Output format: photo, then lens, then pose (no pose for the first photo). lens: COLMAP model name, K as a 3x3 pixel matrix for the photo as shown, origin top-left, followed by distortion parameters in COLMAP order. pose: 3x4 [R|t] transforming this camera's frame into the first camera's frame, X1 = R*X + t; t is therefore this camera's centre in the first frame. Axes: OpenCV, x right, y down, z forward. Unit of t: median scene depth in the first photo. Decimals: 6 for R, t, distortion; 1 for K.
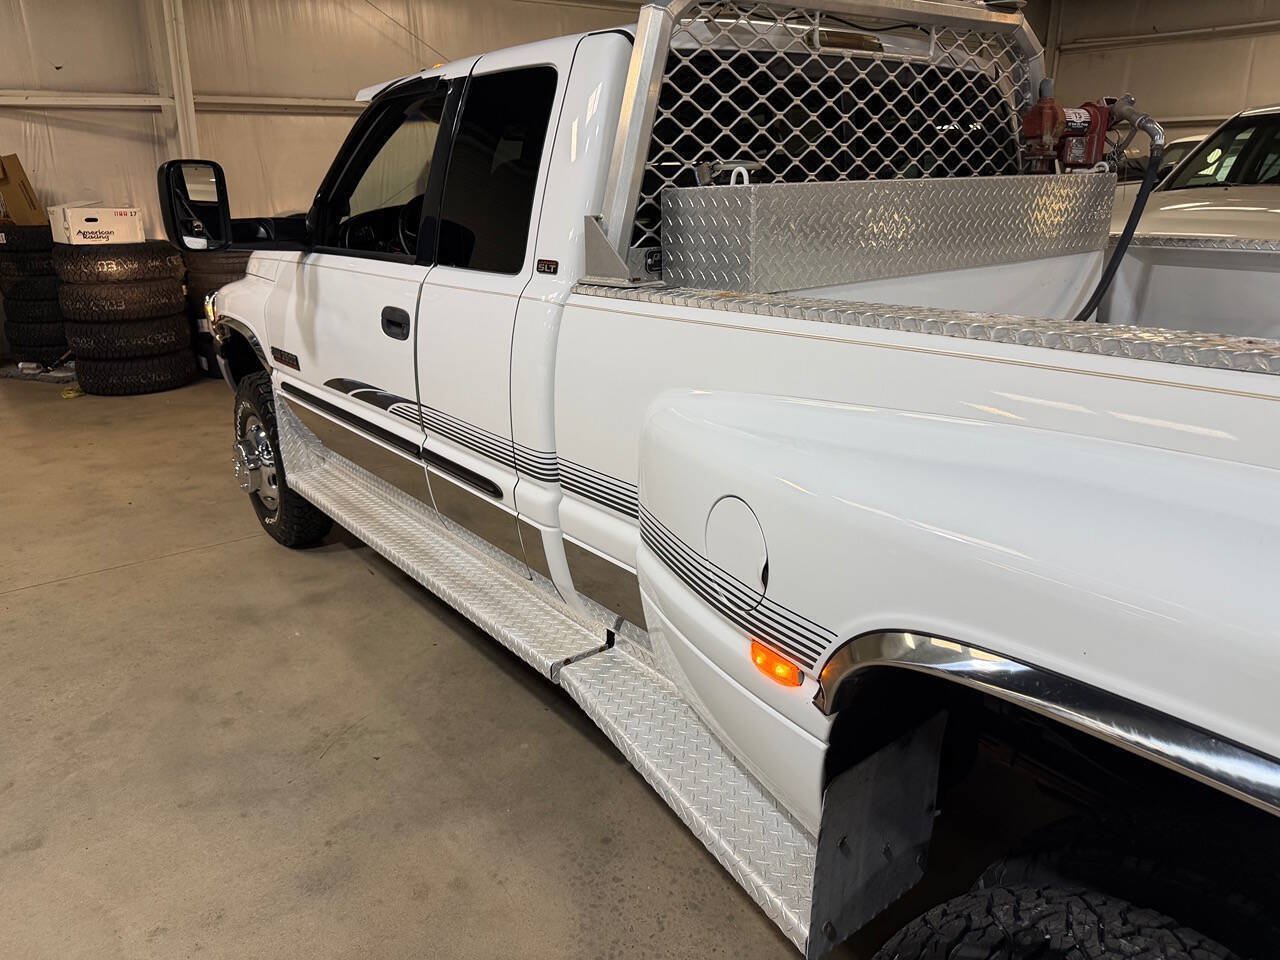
lens RADIAL K [[915.8, 0, 637.5], [0, 915.8, 475.0], [0, 0, 1]] dist [0.053956, -0.074407]
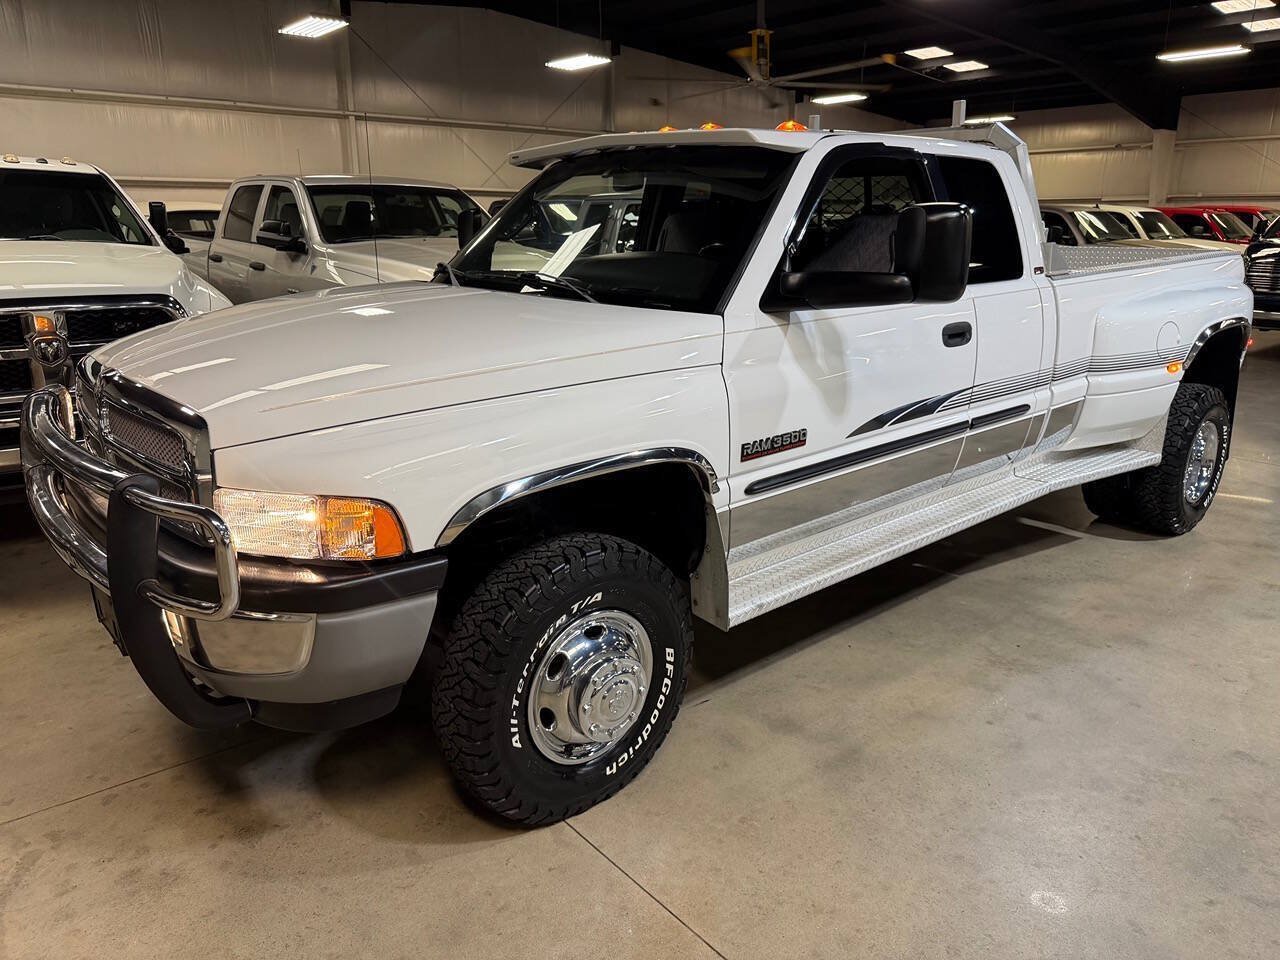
lens RADIAL K [[931.0, 0, 655.4], [0, 931.0, 487.0], [0, 0, 1]] dist [0.008479, -0.003331]
pose [[-0.084998, -0.262929, 0.961064, -1.325835], [0.311937, 0.909045, 0.276285, -0.398832], [-0.946293, 0.323275, 0.004751, 1.257089]]
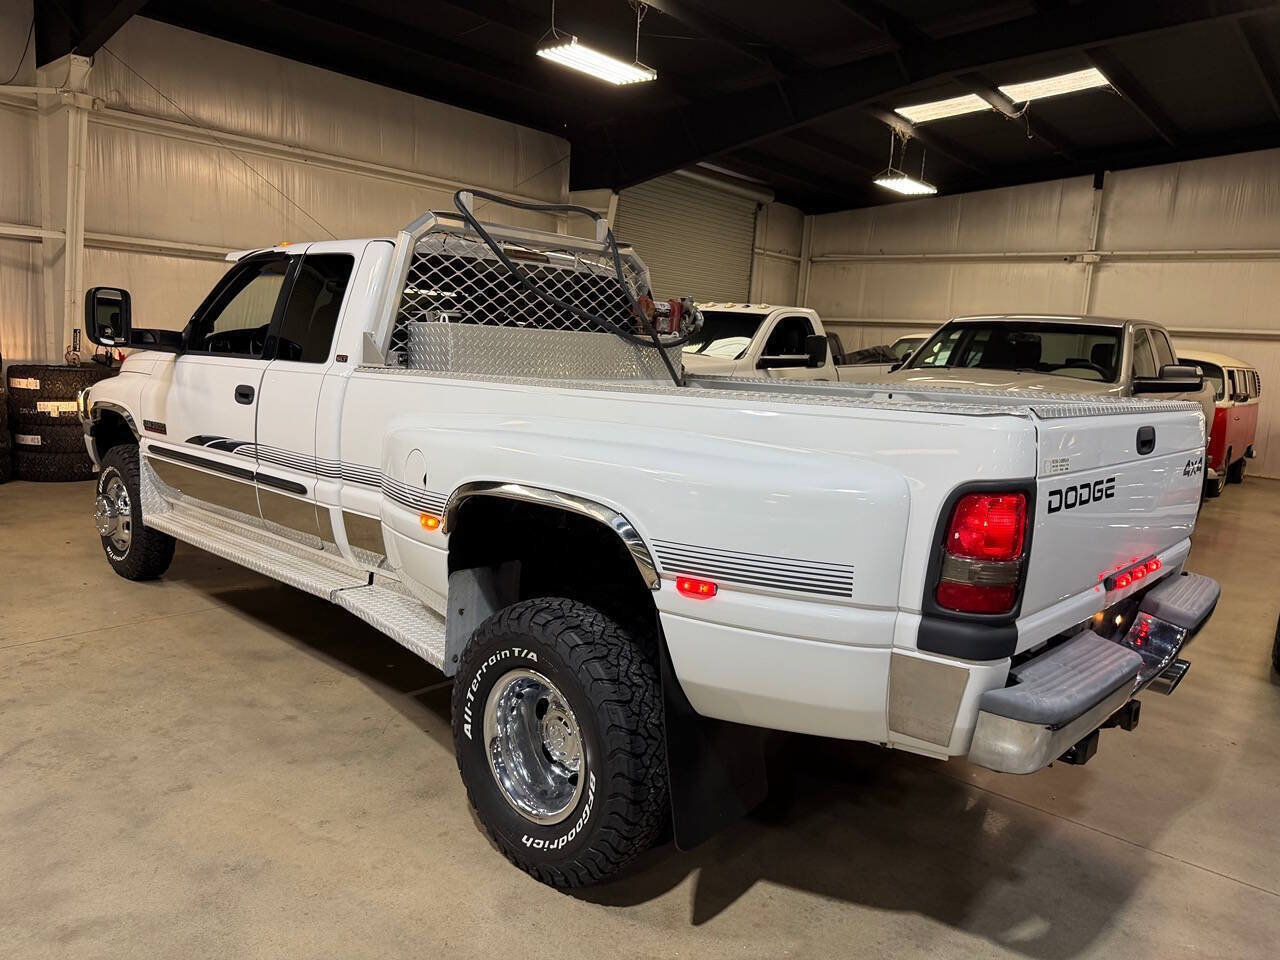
lens RADIAL K [[913.1, 0, 640.0], [0, 913.1, 480.0], [0, 0, 1]] dist [0.069413, -0.079368]
pose [[0.983350, 0.041701, 0.176875, 0.114300], [-0.011694, 0.985818, -0.167408, 0.207039], [-0.181348, 0.162552, 0.969892, -0.562112]]
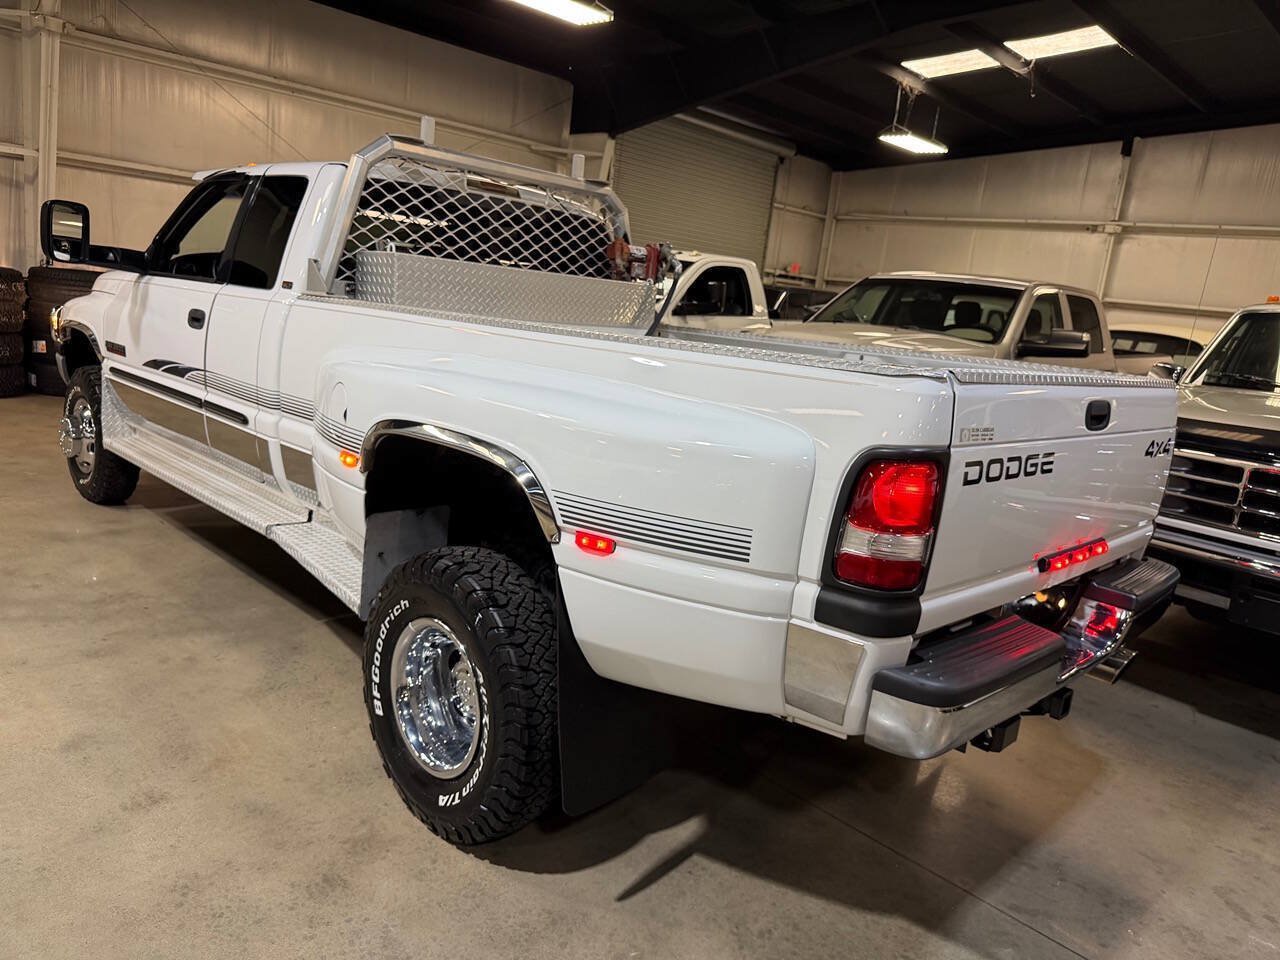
lens RADIAL K [[922.0, 0, 640.0], [0, 922.0, 480.0], [0, 0, 1]] dist [0.038418, -0.039399]
pose [[0.983014, 0.090500, 0.159669, 0.209922], [-0.071861, 0.990305, -0.118882, 0.201743], [-0.168880, 0.105389, 0.979986, -0.538539]]
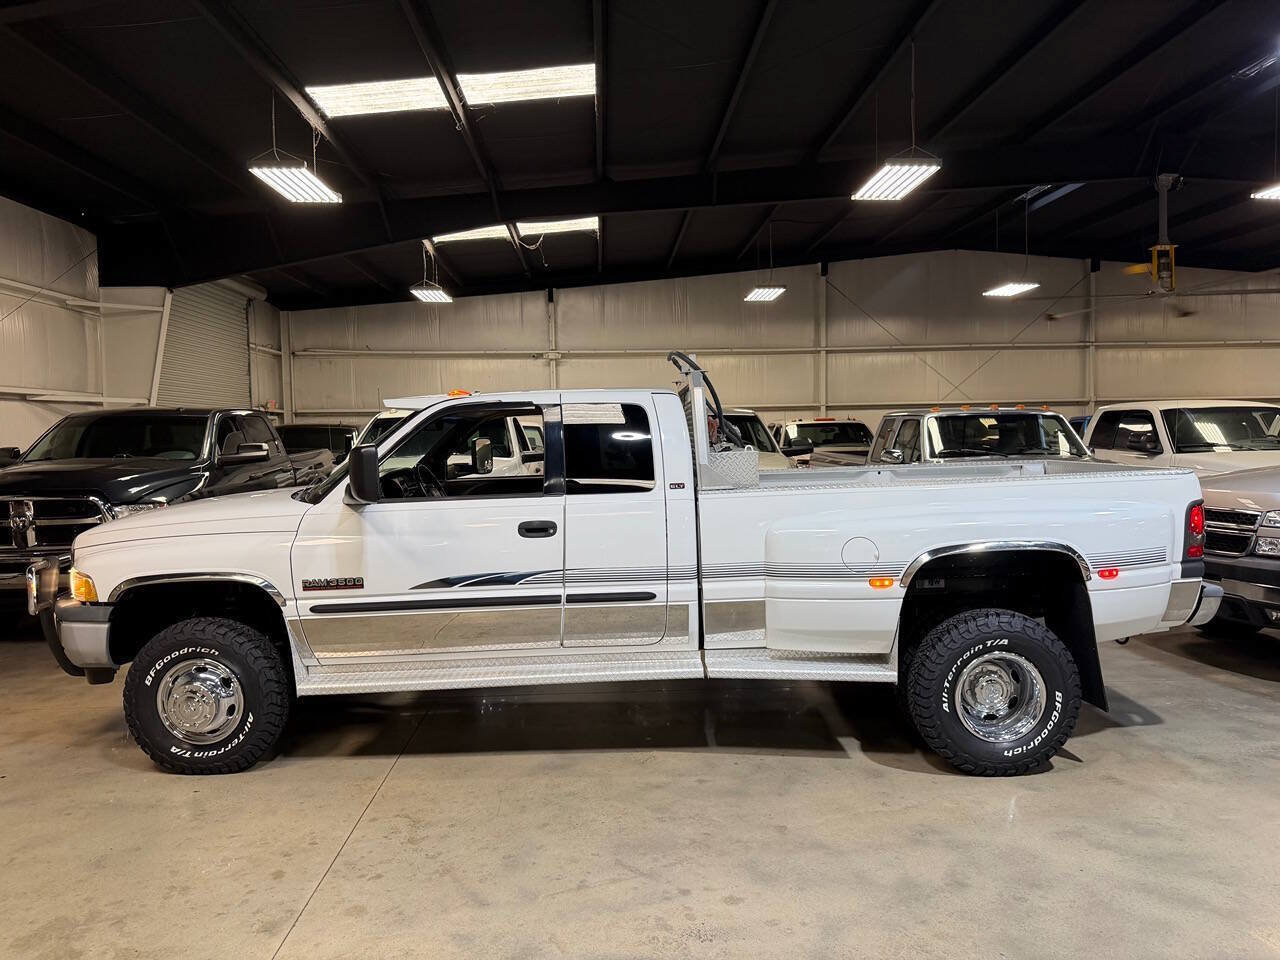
lens RADIAL K [[907.2, 0, 642.6], [0, 907.2, 465.3], [0, 0, 1]] dist [0.080571, -0.119191]
pose [[0.598732, -0.027341, 0.800483, -1.326686], [0.260094, 0.951892, -0.162028, 0.047633], [-0.757543, 0.305212, 0.577039, -0.181574]]
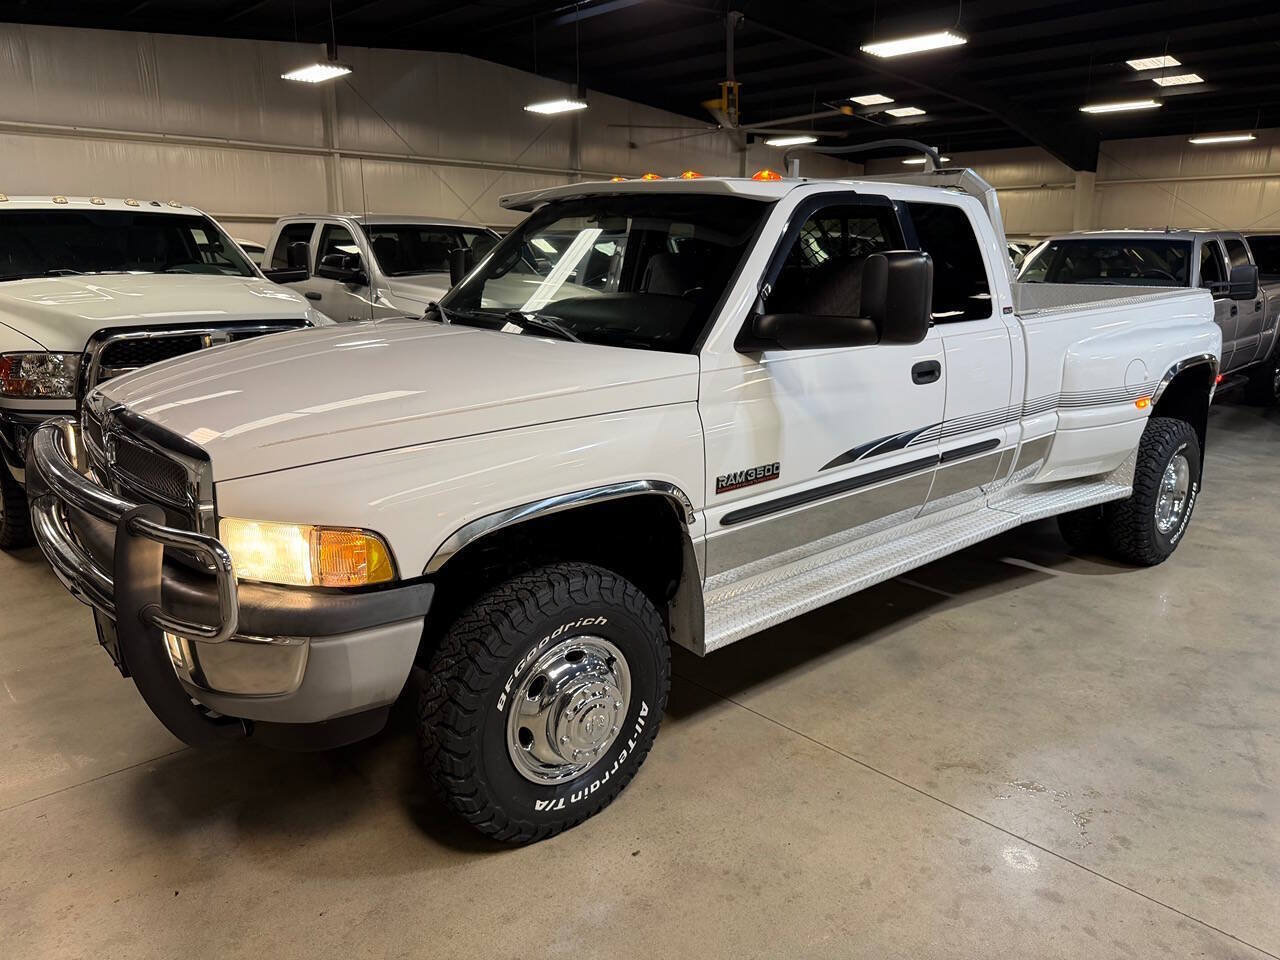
lens RADIAL K [[915.8, 0, 637.5], [0, 915.8, 475.0], [0, 0, 1]] dist [0.053956, -0.074407]
pose [[-0.079059, -0.222475, 0.971728, -1.353312], [0.307192, 0.921905, 0.236061, -0.407910], [-0.948358, 0.317170, -0.004542, 1.249172]]
